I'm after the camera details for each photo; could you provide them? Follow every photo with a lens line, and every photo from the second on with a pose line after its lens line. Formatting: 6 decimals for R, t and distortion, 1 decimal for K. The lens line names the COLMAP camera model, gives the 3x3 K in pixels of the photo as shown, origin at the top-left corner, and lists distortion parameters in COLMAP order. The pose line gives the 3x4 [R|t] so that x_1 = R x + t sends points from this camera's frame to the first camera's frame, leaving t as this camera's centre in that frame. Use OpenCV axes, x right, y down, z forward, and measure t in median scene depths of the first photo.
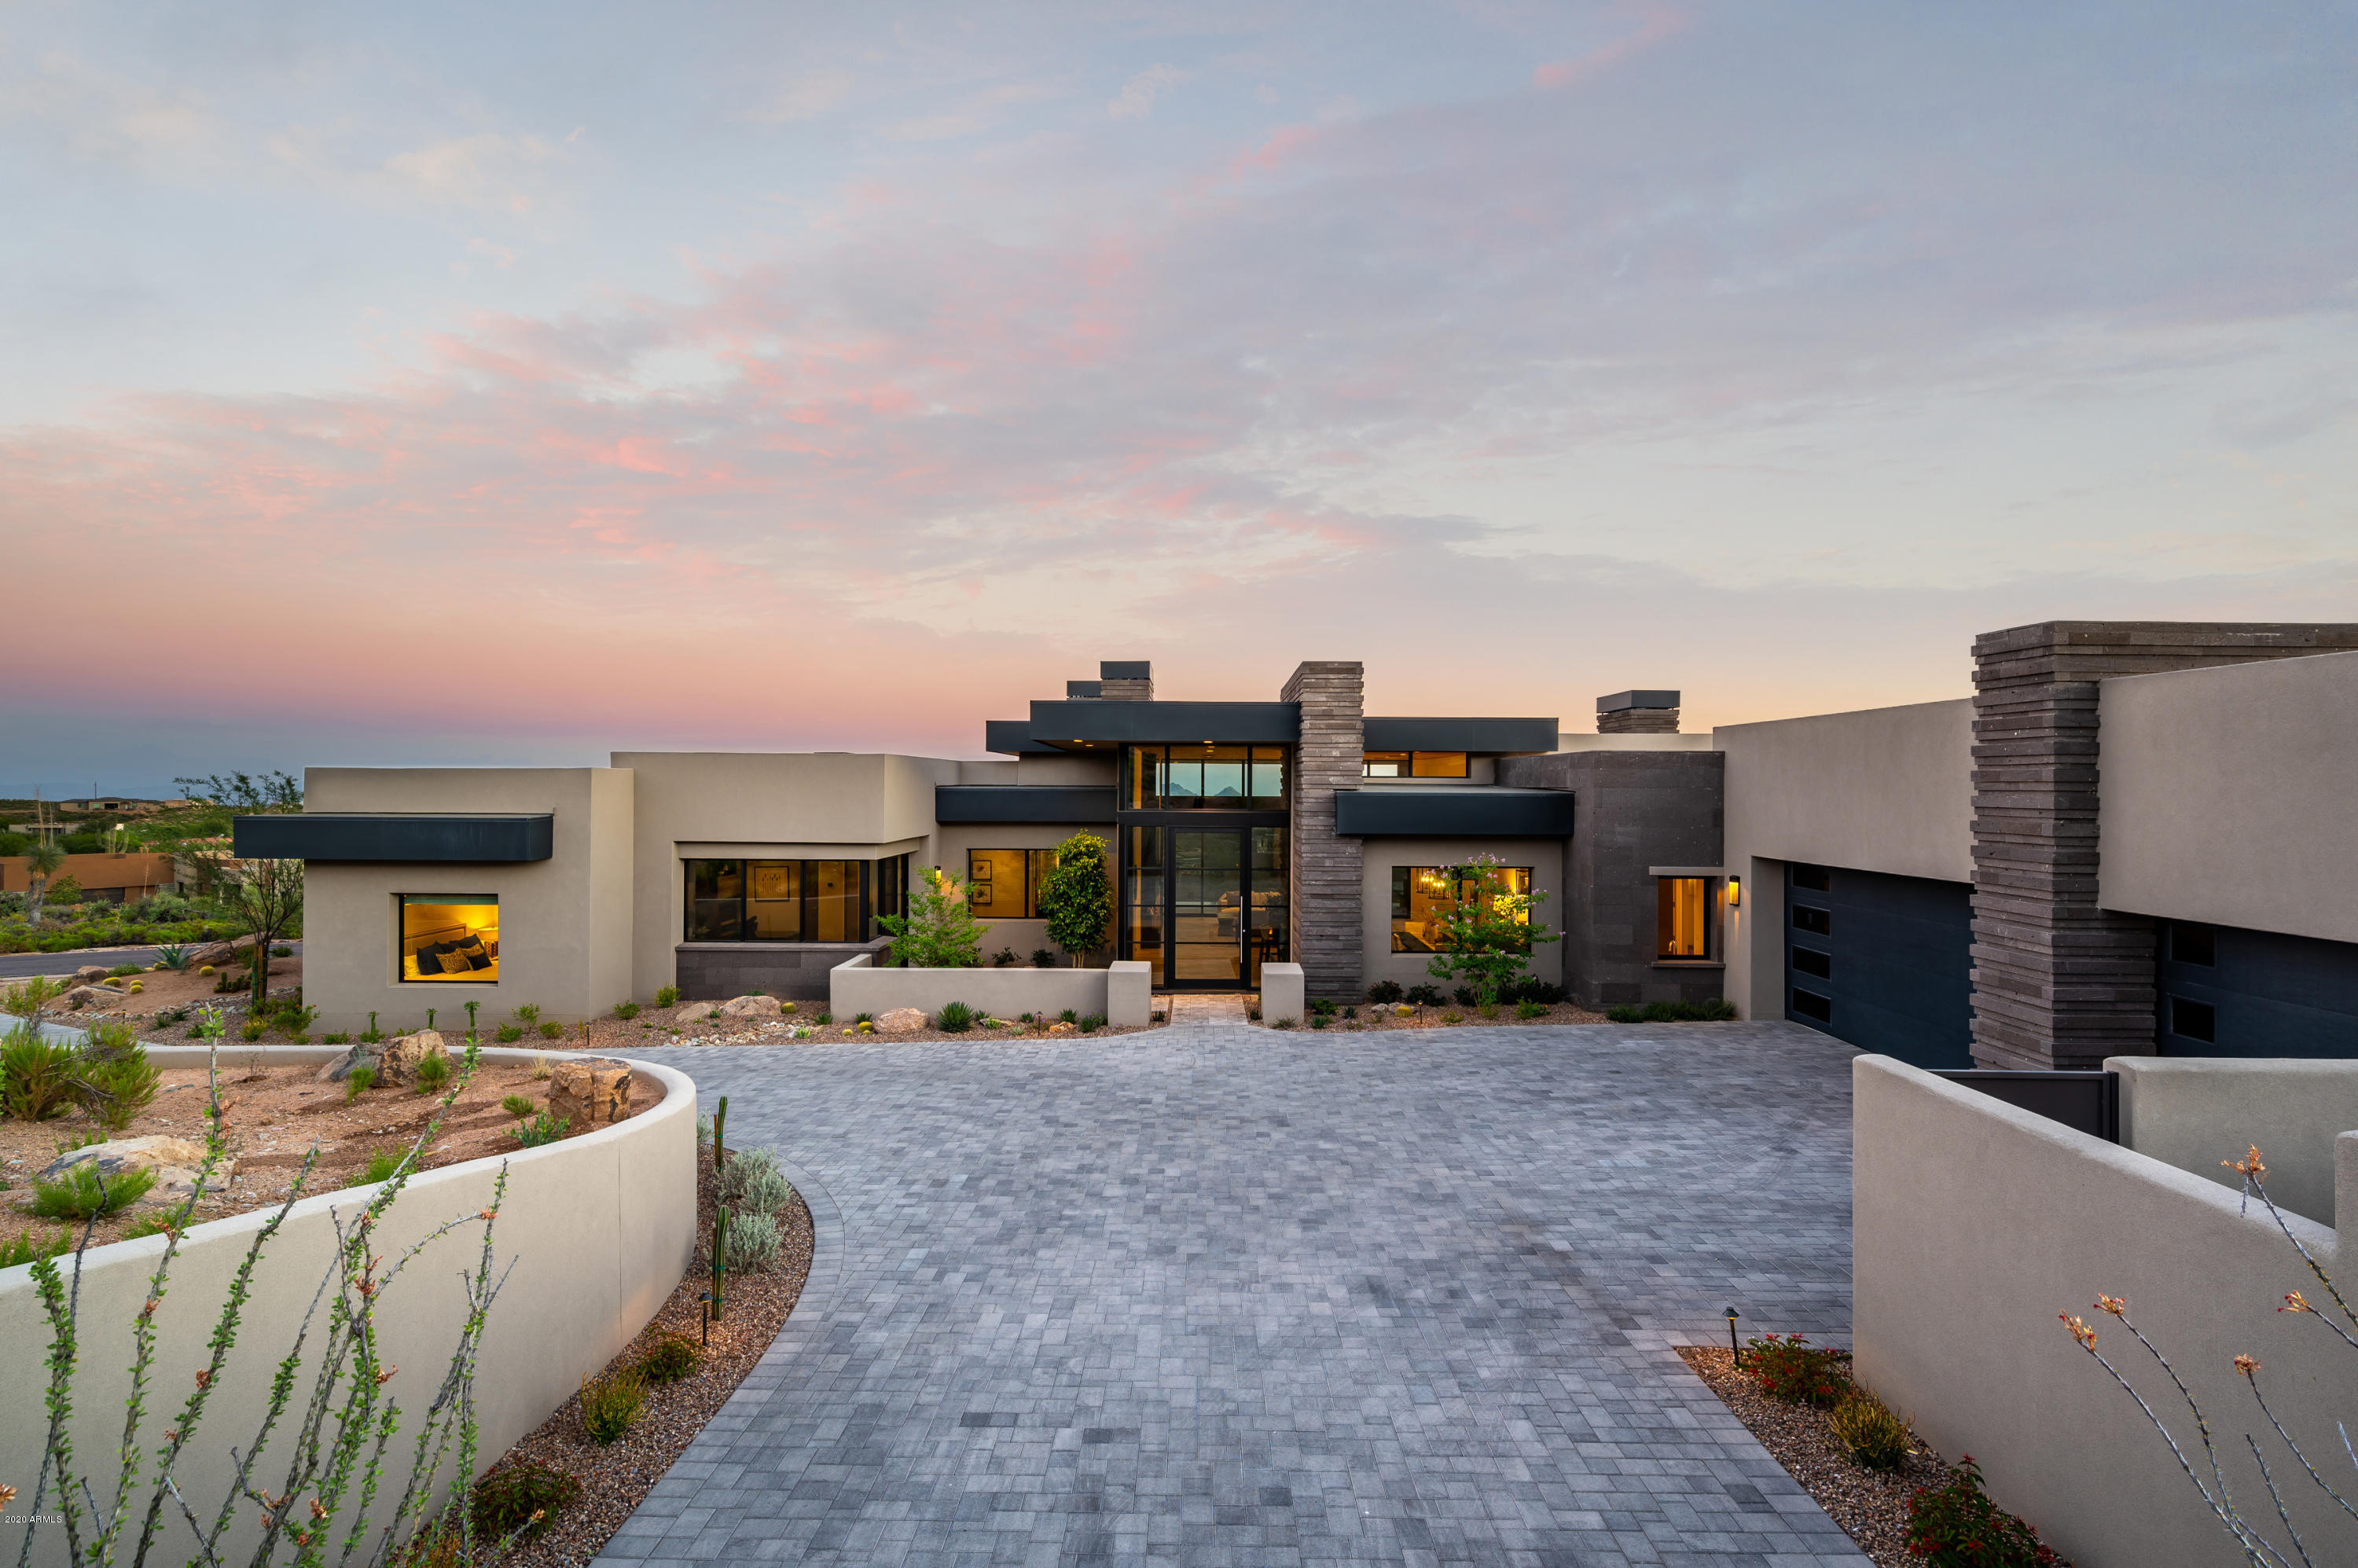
lens RADIAL K [[1115.8, 0, 1173.4], [0, 1115.8, 783.4], [0, 0, 1]] dist [0.000277, -0.000132]
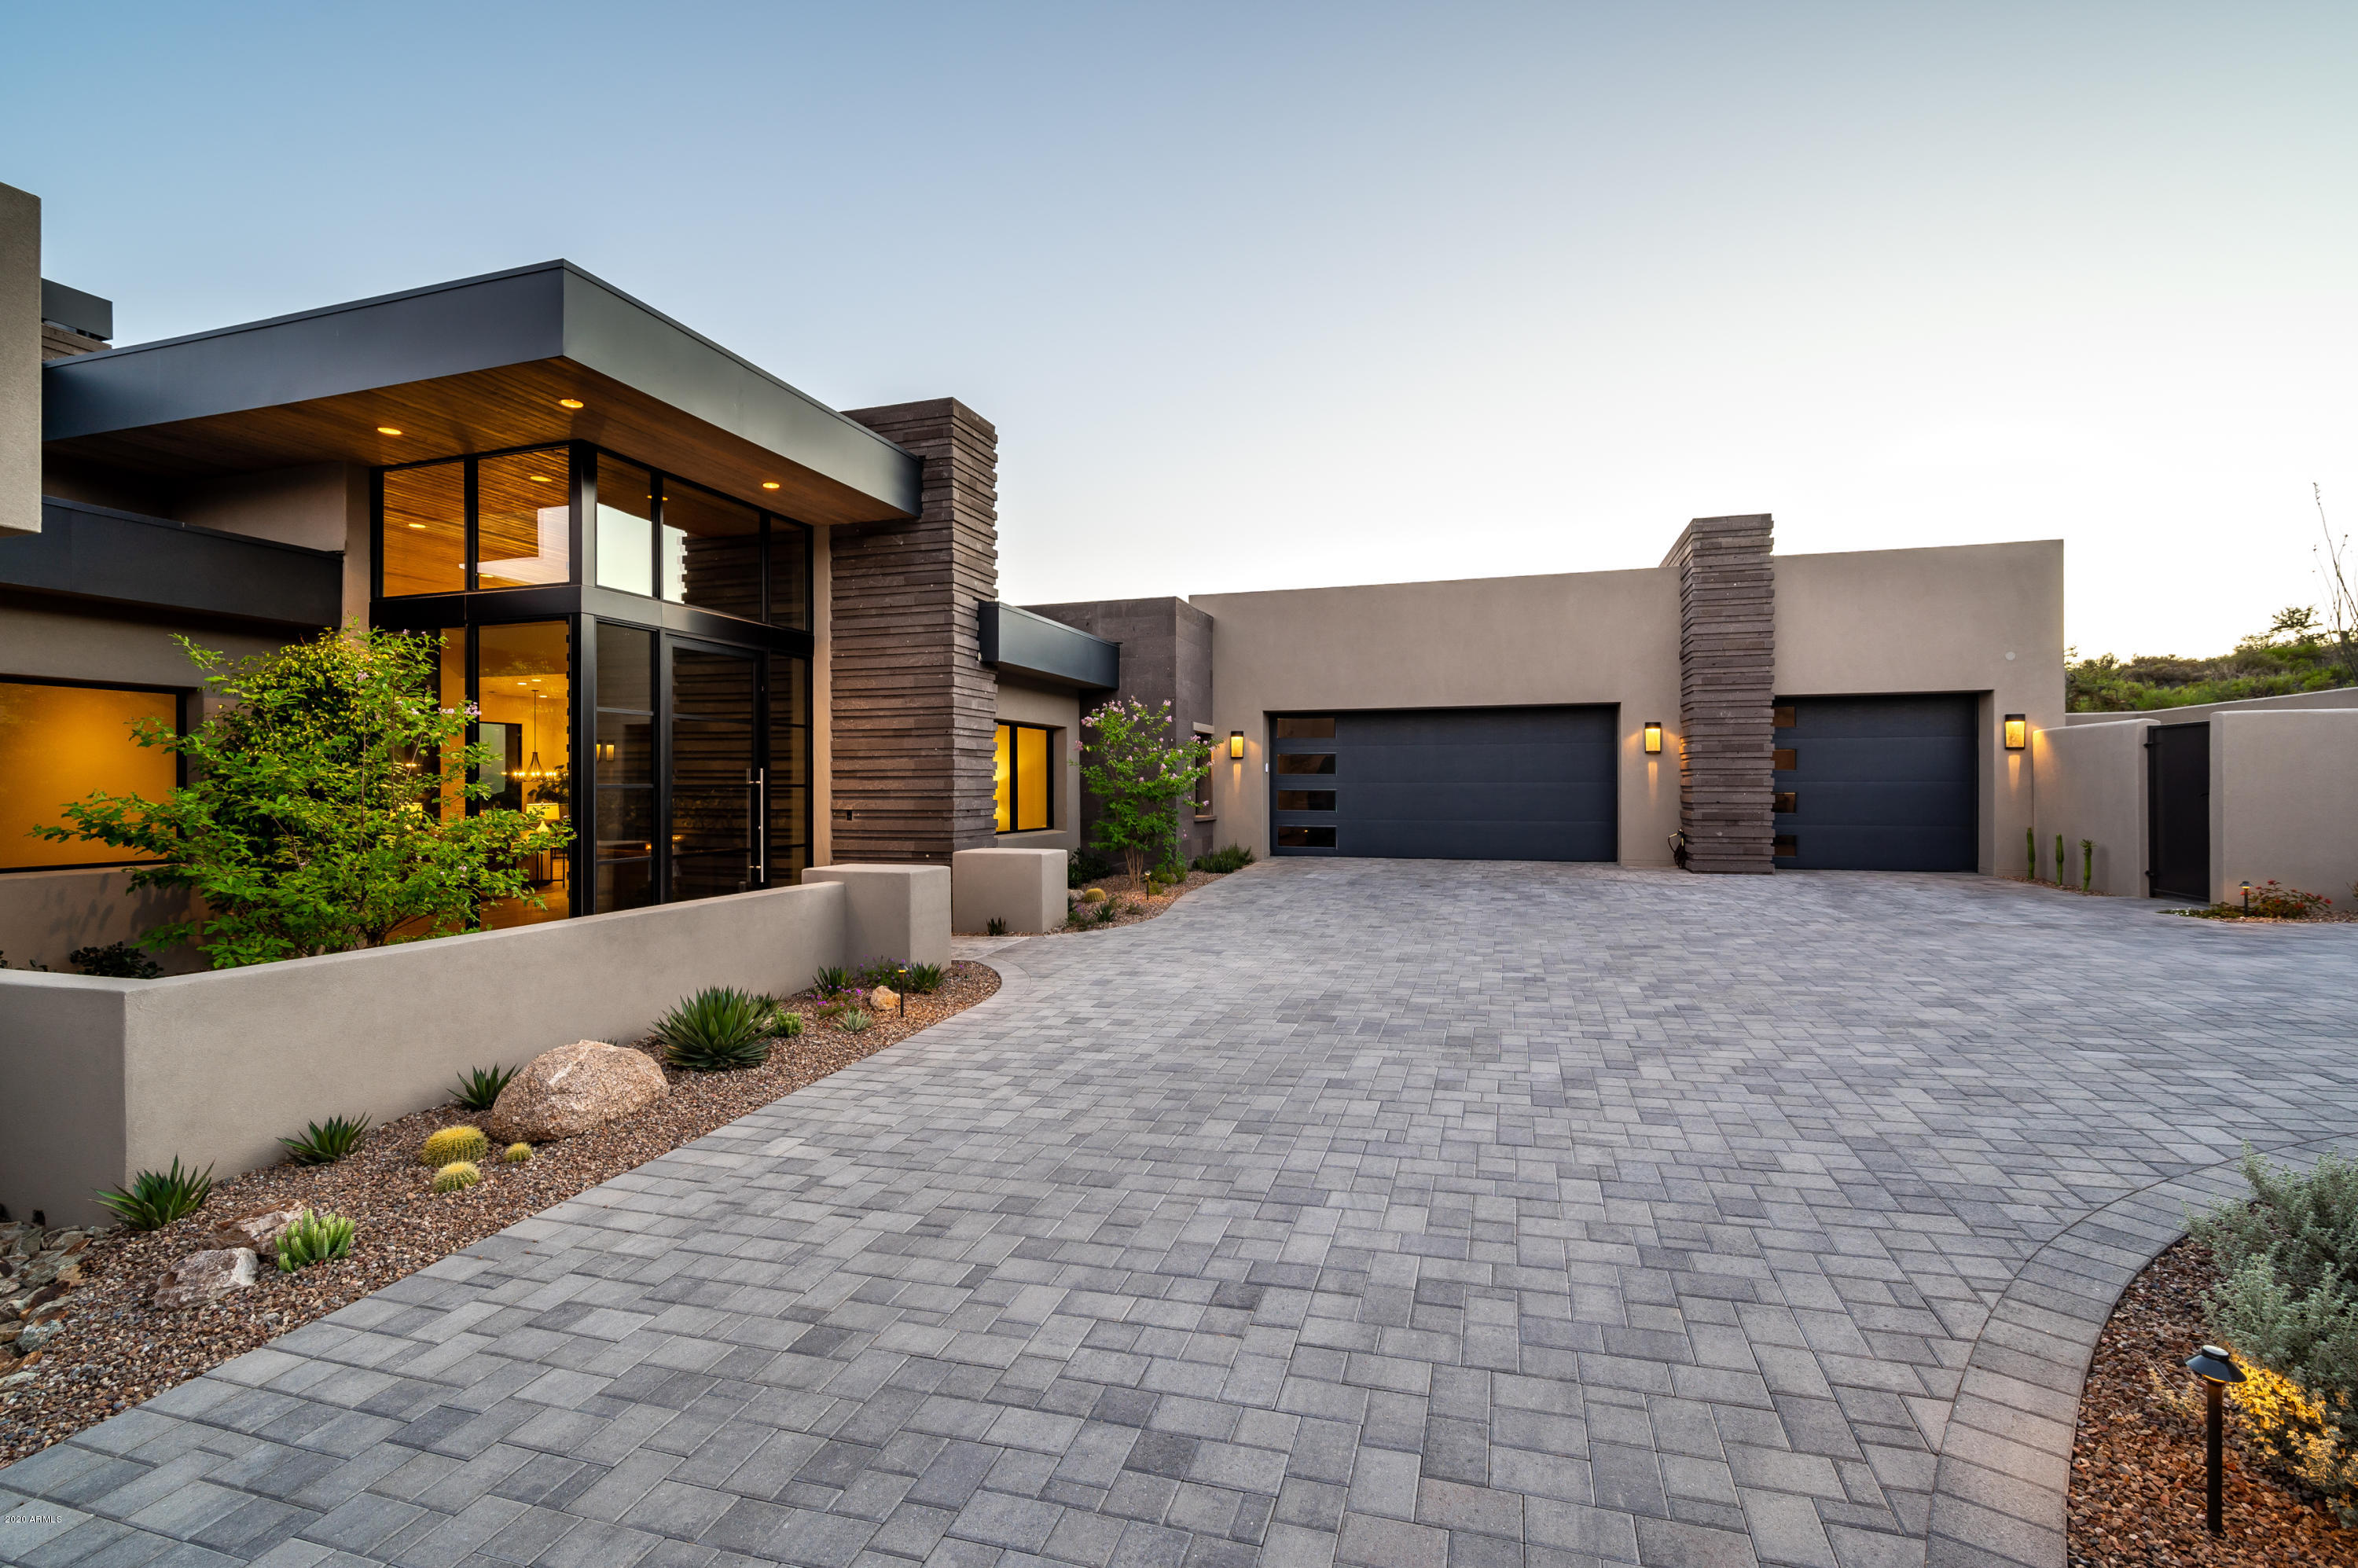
lens RADIAL K [[1074.9, 0, 1153.1], [0, 1074.9, 784.9], [0, 0, 1]] dist [0.002896, 0.000405]
pose [[0.263476, -0.001725, 0.964664, -0.679521], [-0.001259, 0.999997, 0.002132, 0.175757], [-0.964665, -0.001776, 0.263473, 1.060127]]
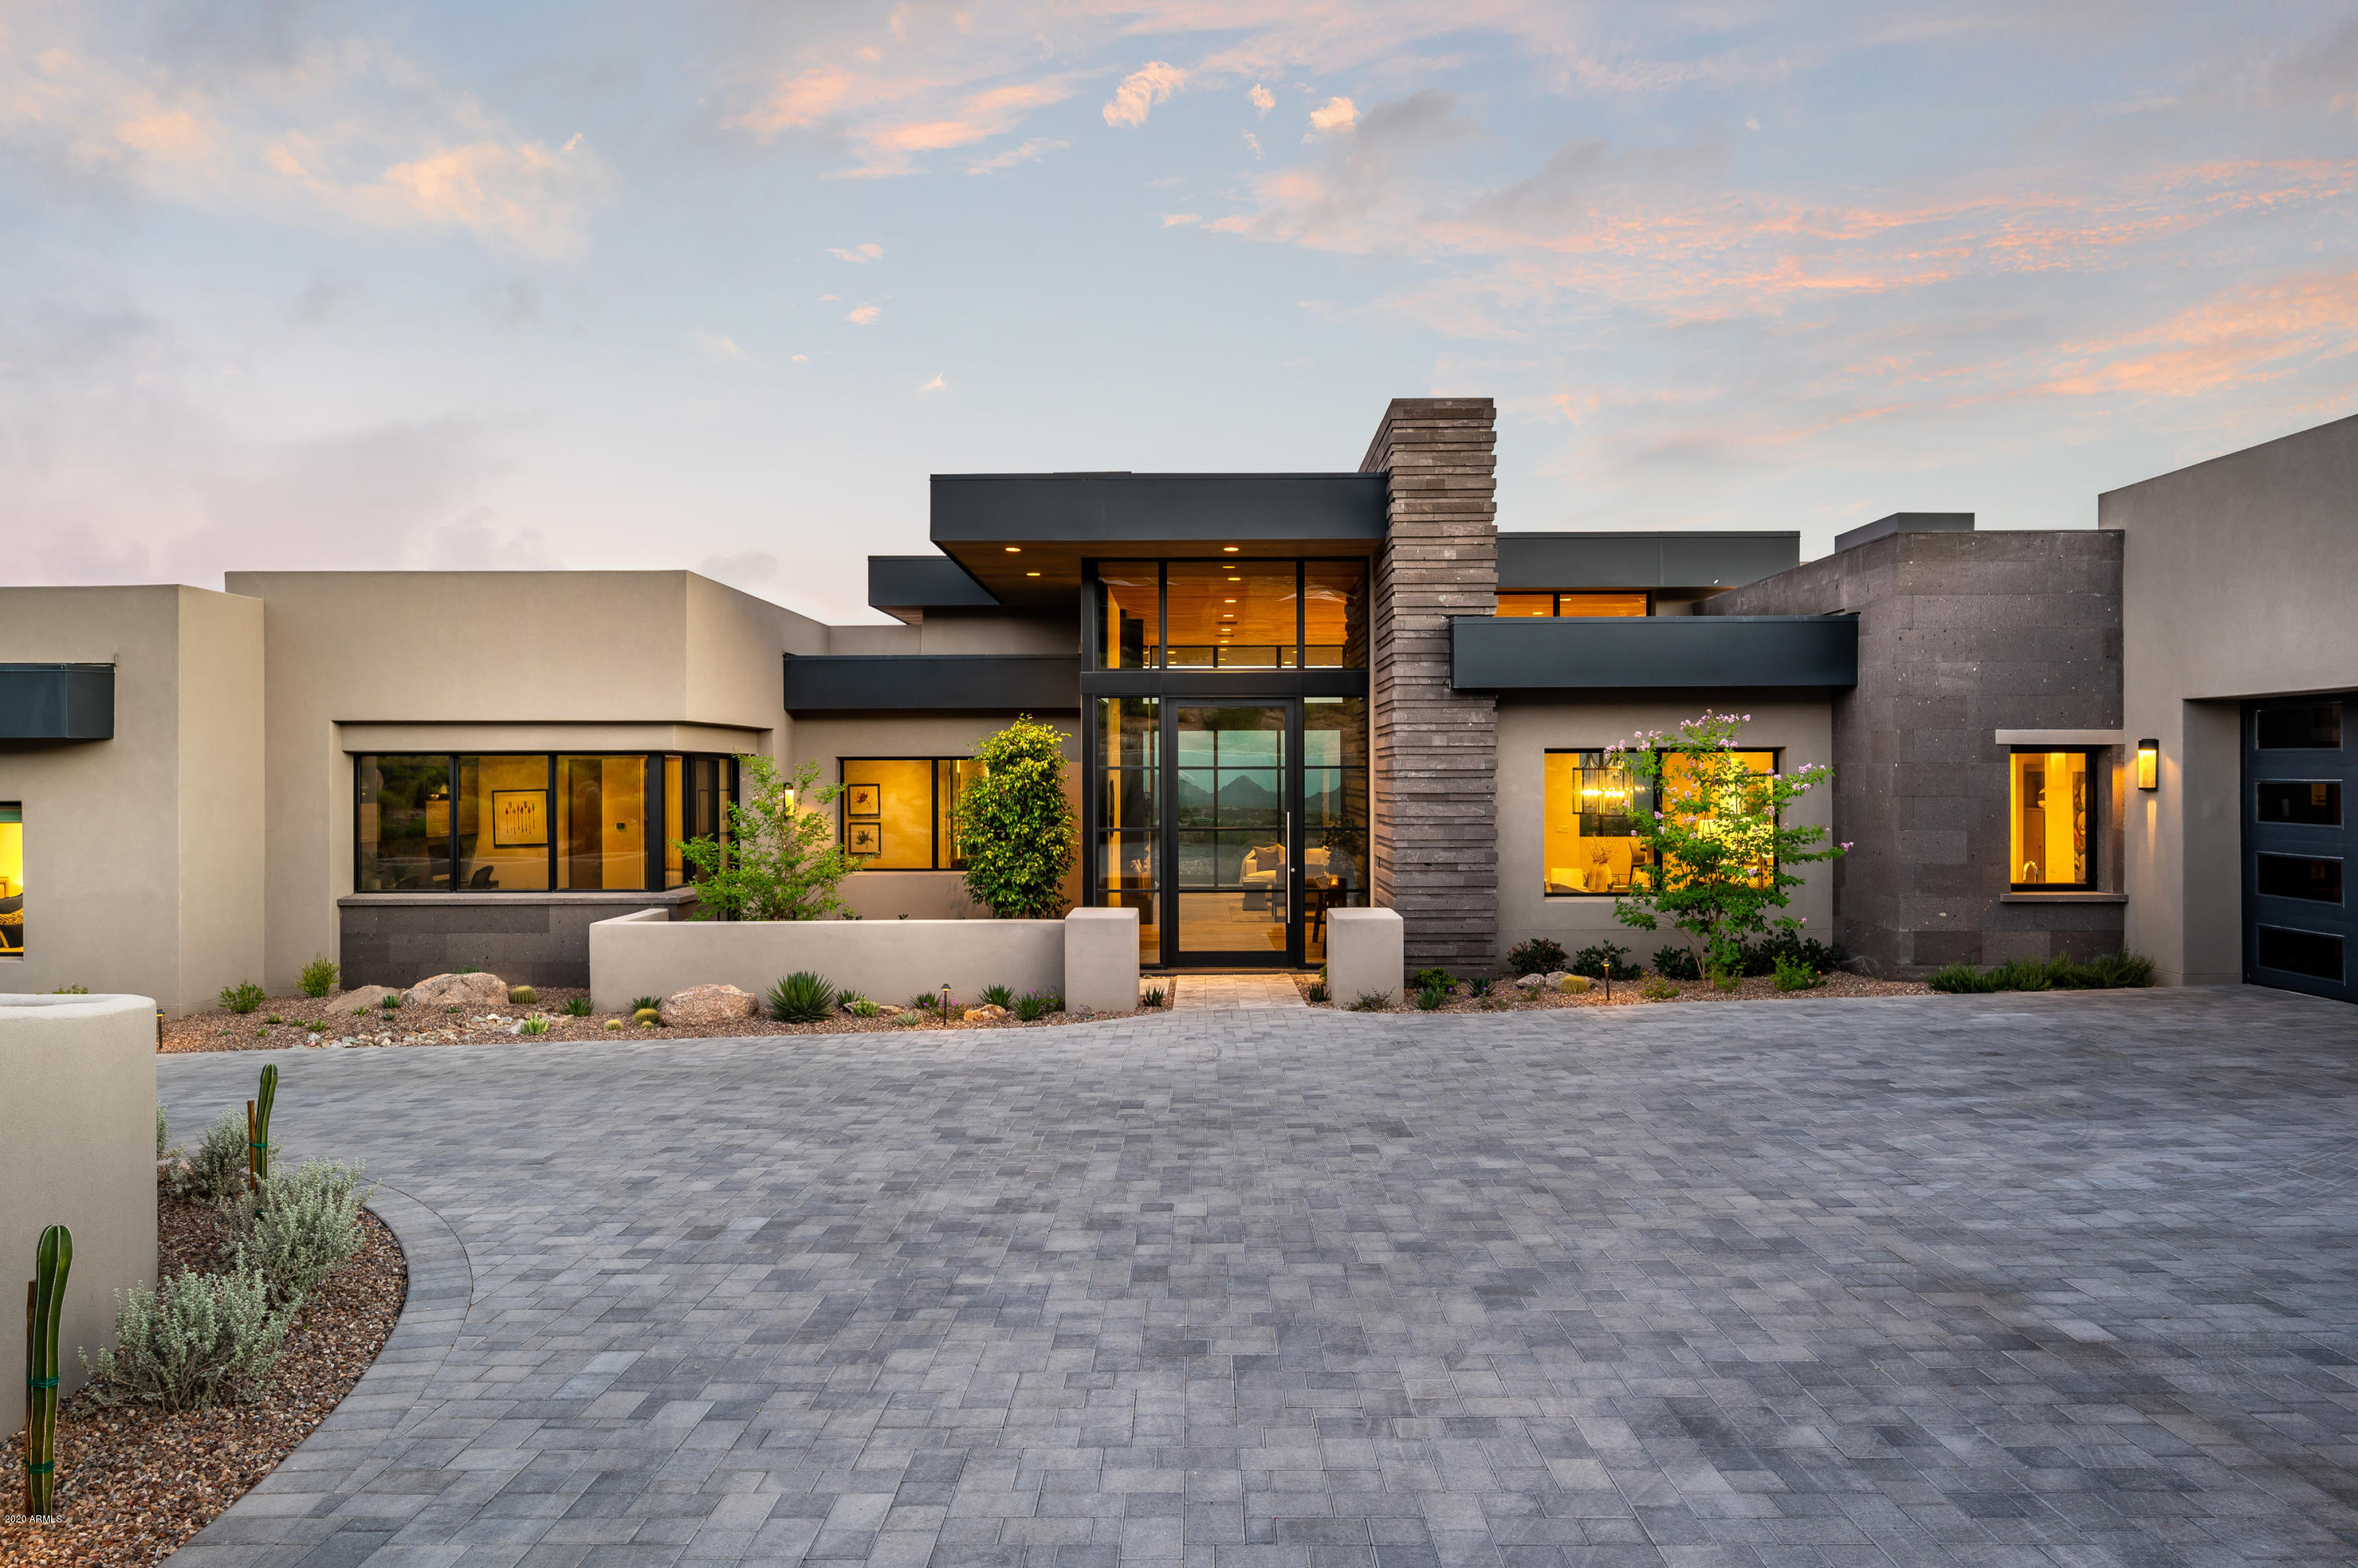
lens RADIAL K [[1567.8, 0, 1171.9], [0, 1567.8, 777.0], [0, 0, 1]] dist [-0.002503, 0.000504]
pose [[0.999958, -0.008022, 0.004449, -0.008111], [0.008000, 0.999955, 0.005119, 0.123793], [-0.004489, -0.005083, 0.999977, 0.251475]]
